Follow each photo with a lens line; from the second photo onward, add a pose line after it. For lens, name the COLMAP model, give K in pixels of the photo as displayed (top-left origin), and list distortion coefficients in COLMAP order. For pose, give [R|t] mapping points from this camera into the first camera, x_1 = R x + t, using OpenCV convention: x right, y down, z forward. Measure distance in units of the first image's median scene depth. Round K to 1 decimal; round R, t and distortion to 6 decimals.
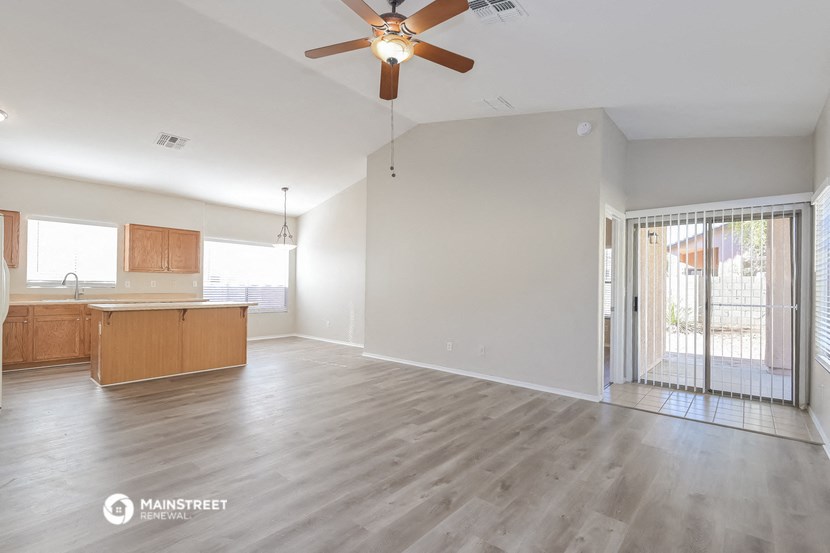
lens RADIAL K [[388.1, 0, 415.0], [0, 388.1, 279.6], [0, 0, 1]] dist [-0.002965, -0.000569]
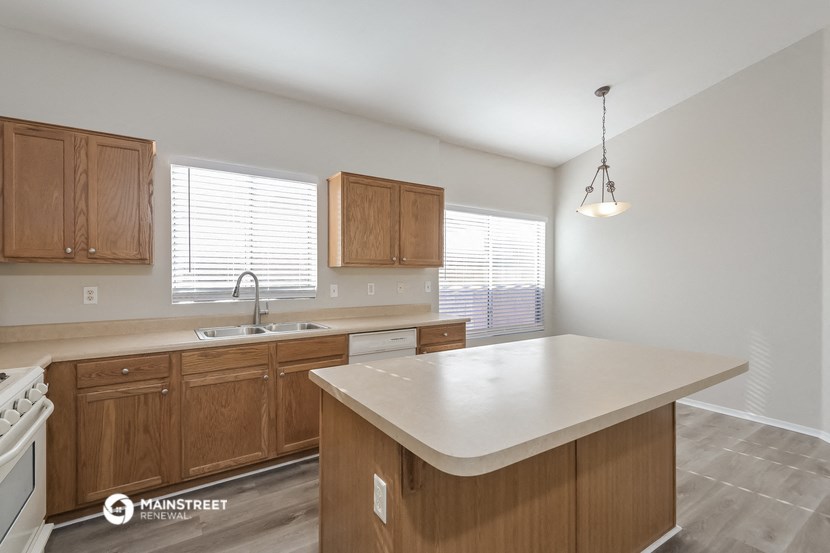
lens RADIAL K [[382.9, 0, 411.5], [0, 382.9, 272.6], [0, 0, 1]] dist [0.038285, -0.000389]
pose [[0.960664, -0.017358, -0.277169, -0.515092], [0.018968, 0.999815, 0.003131, -0.013601], [0.277064, -0.008265, 0.960816, 0.546595]]
